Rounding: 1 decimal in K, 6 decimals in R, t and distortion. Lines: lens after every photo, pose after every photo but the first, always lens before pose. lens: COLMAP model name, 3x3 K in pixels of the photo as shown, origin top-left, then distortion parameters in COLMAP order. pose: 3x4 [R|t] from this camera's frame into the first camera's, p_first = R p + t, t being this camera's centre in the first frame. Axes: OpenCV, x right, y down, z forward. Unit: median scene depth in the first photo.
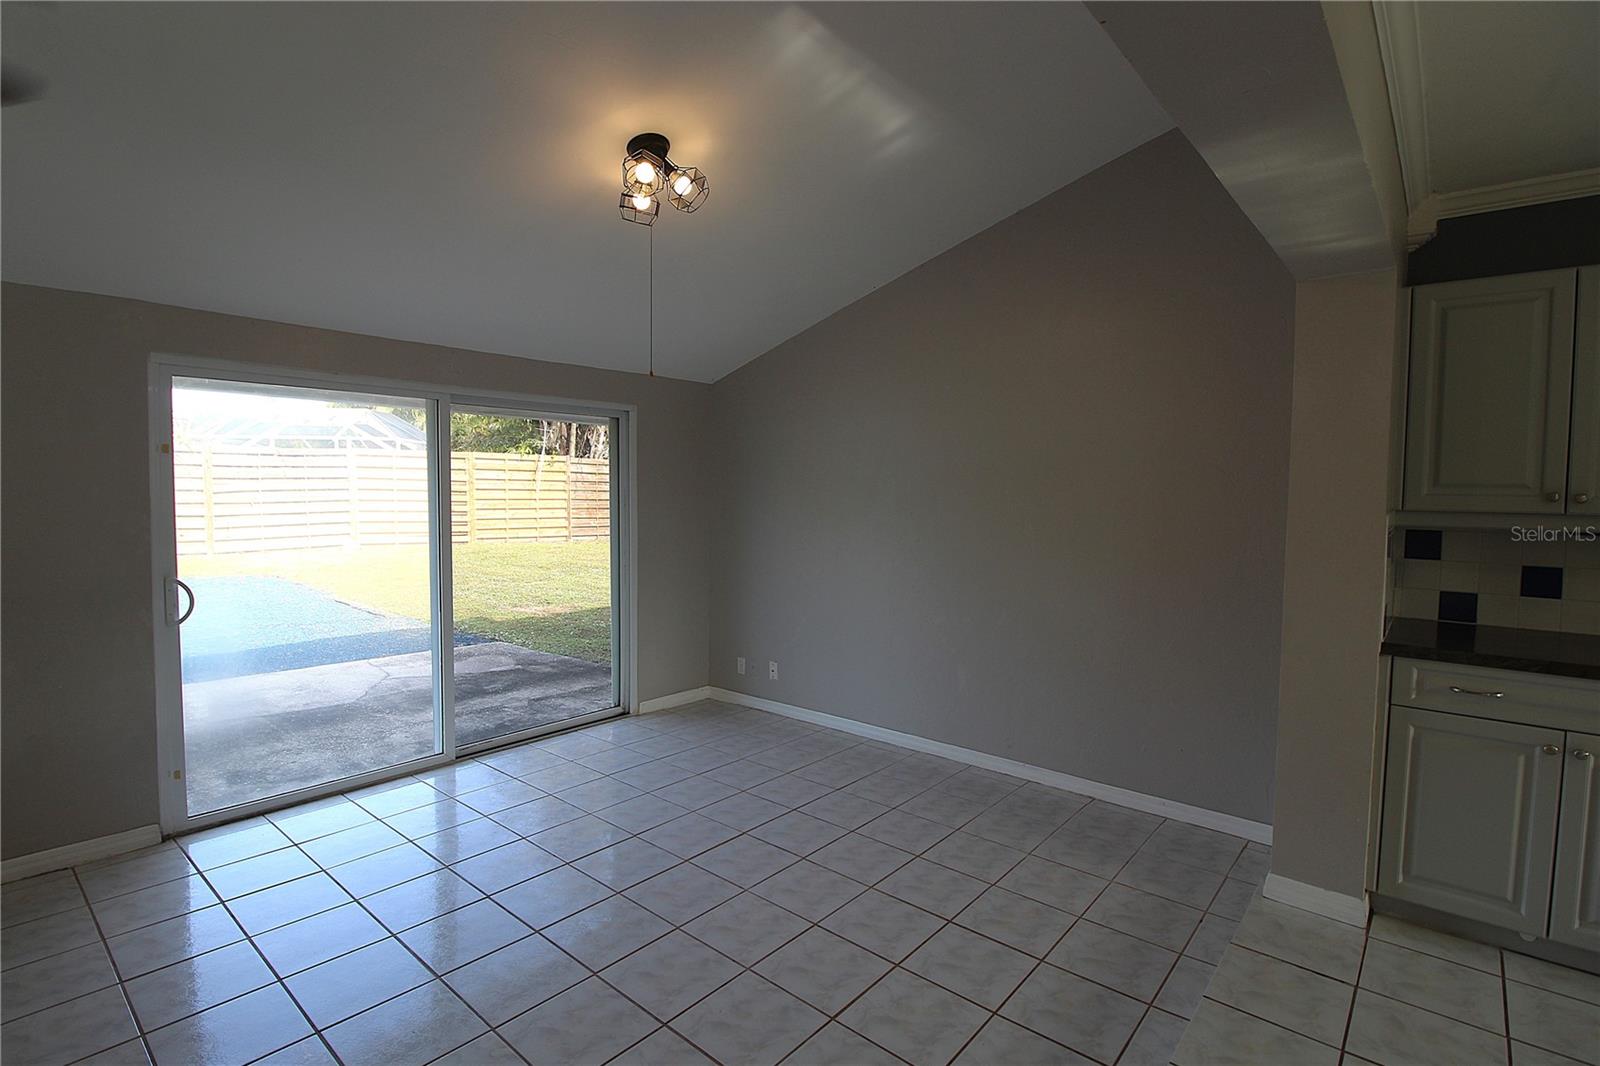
lens RADIAL K [[746.0, 0, 804.2], [0, 746.0, 535.0], [0, 0, 1]] dist [-0.013731, -0.007253]
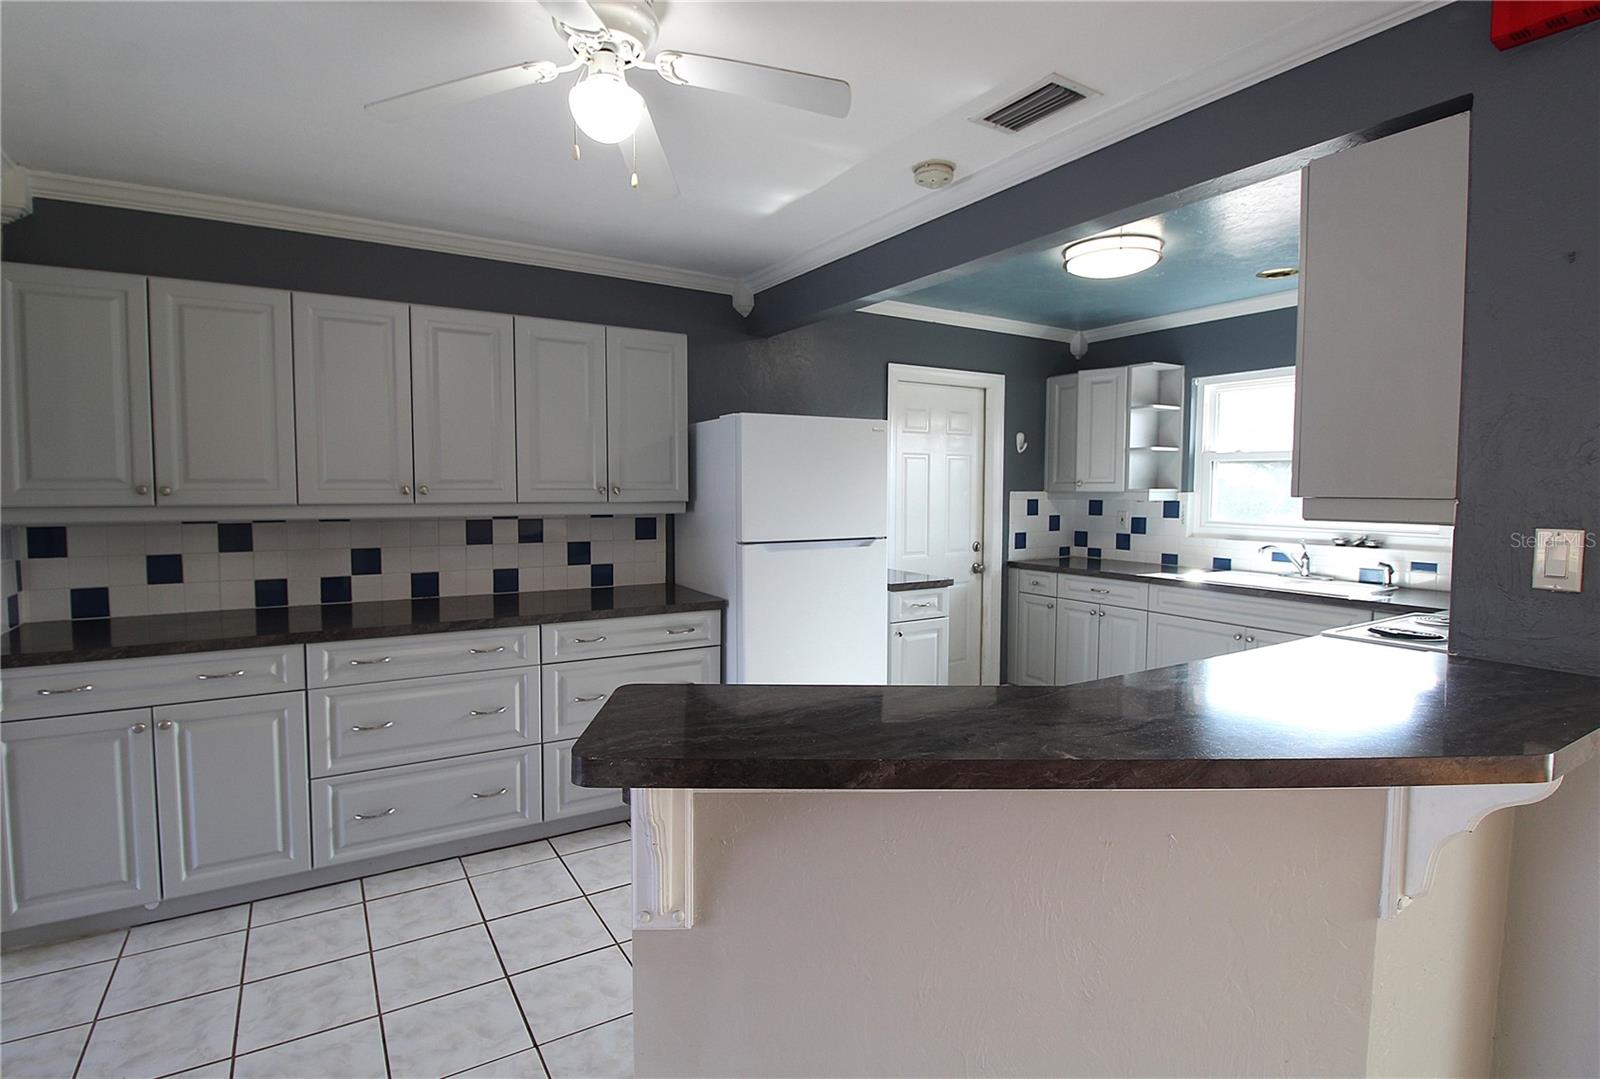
lens RADIAL K [[772.1, 0, 777.9], [0, 772.1, 541.6], [0, 0, 1]] dist [-0.024093, -0.002191]
pose [[0.313018, -0.072247, 0.946995, 0.251554], [0.059646, 0.996630, 0.056318, 0.014930], [-0.947872, 0.038856, 0.316272, -0.213579]]
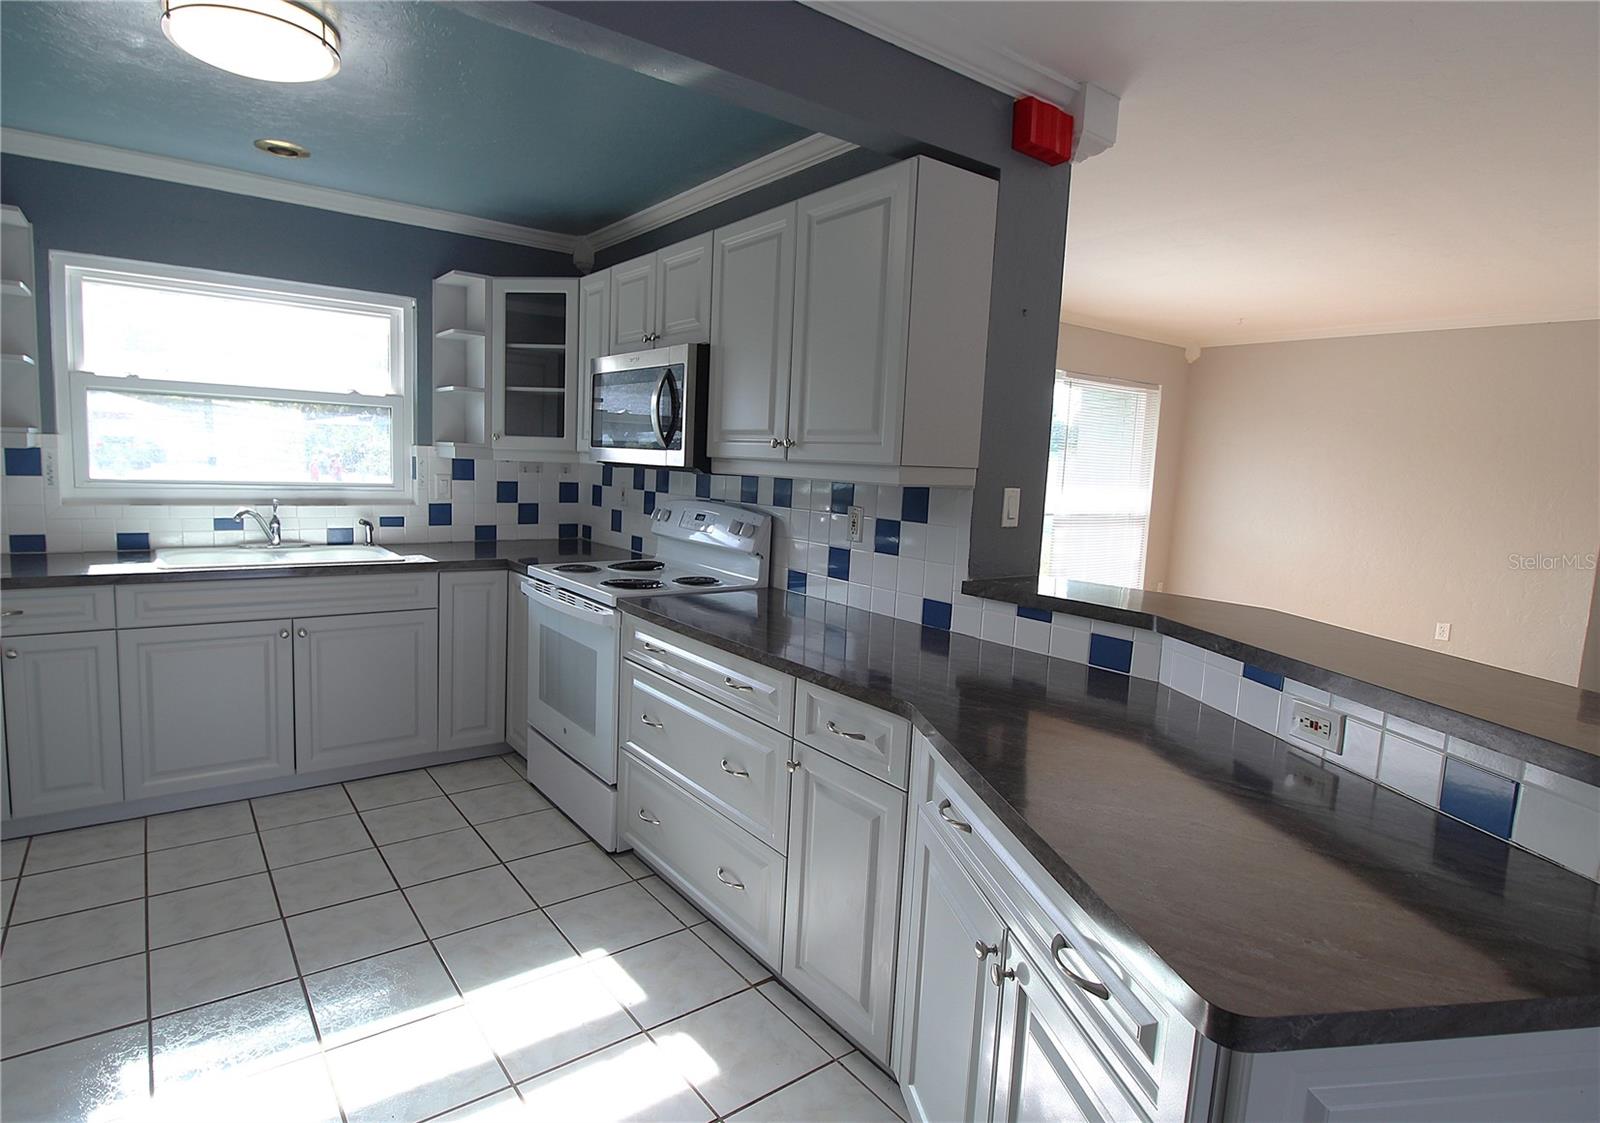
lens RADIAL K [[867.0, 0, 756.0], [0, 867.0, 556.8], [0, 0, 1]] dist [0.004978, -0.000694]
pose [[-0.968313, -0.070503, 0.239580, 1.023480], [-0.026176, 0.982692, 0.183388, -0.027363], [-0.248363, 0.171306, -0.953399, 0.478066]]
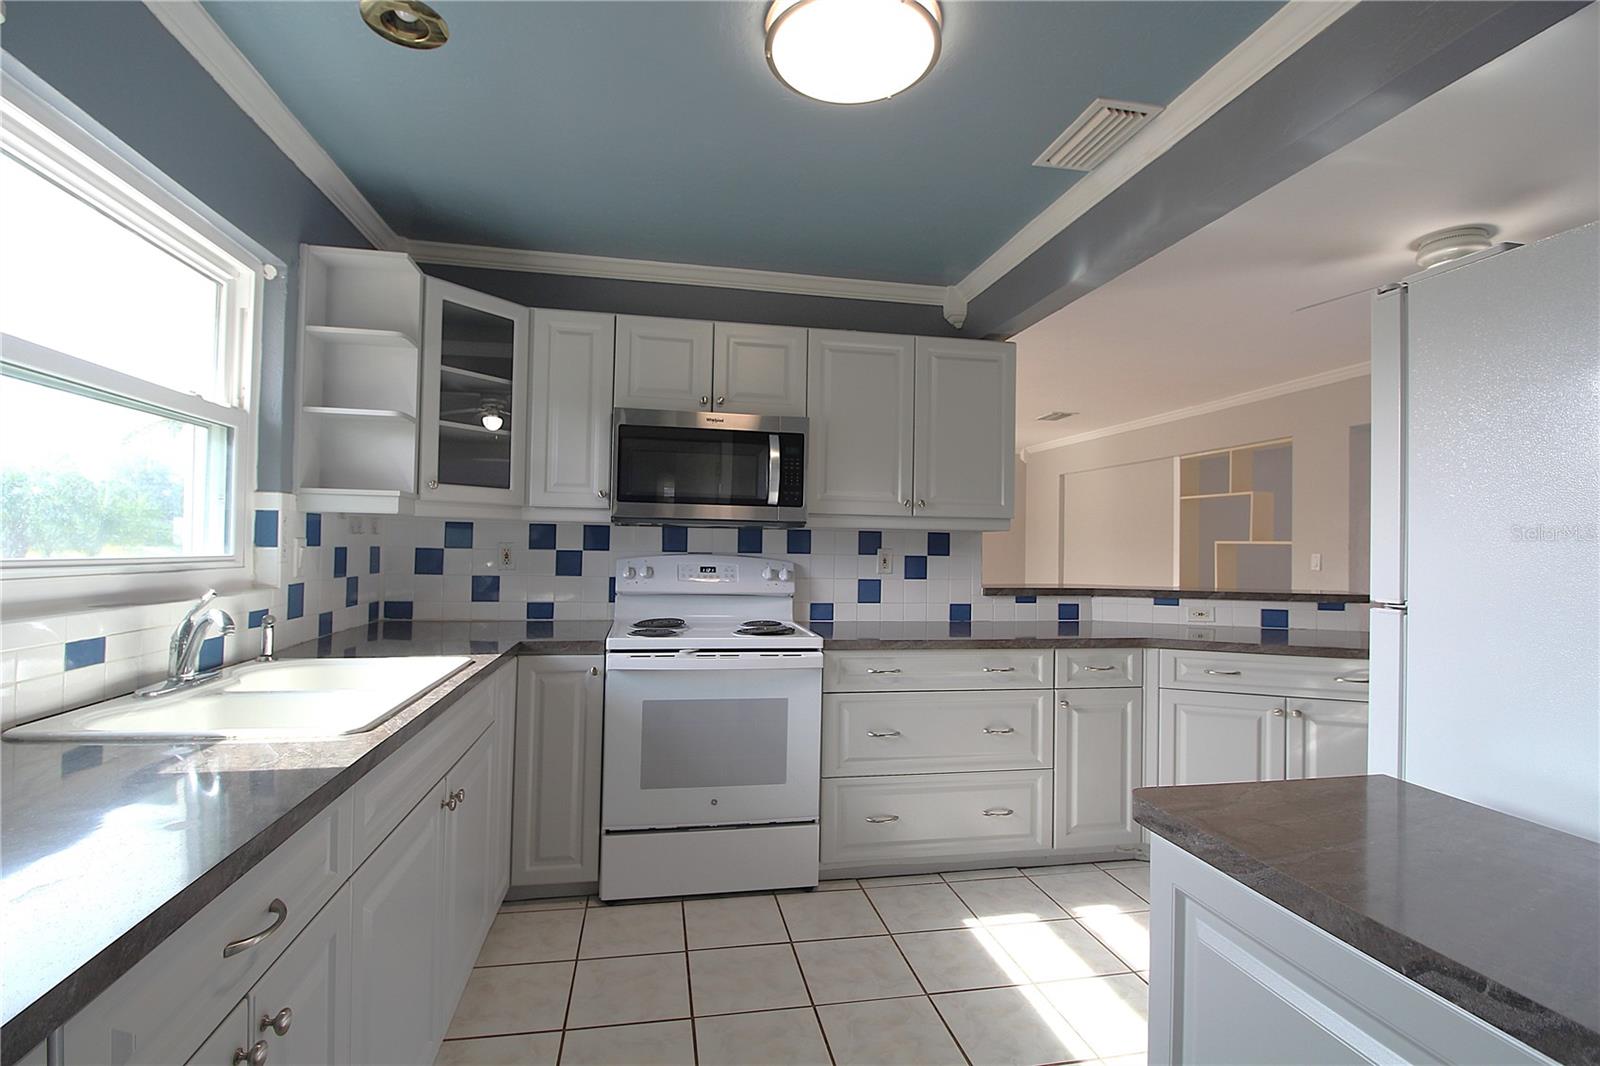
lens RADIAL K [[746.0, 0, 809.8], [0, 746.0, 527.6], [0, 0, 1]] dist [-0.013731, -0.007253]
pose [[-0.608631, -0.032330, -0.792795, 2.397242], [-0.073974, 0.997130, 0.016127, 0.065807], [0.789998, 0.068462, -0.609275, 0.057453]]
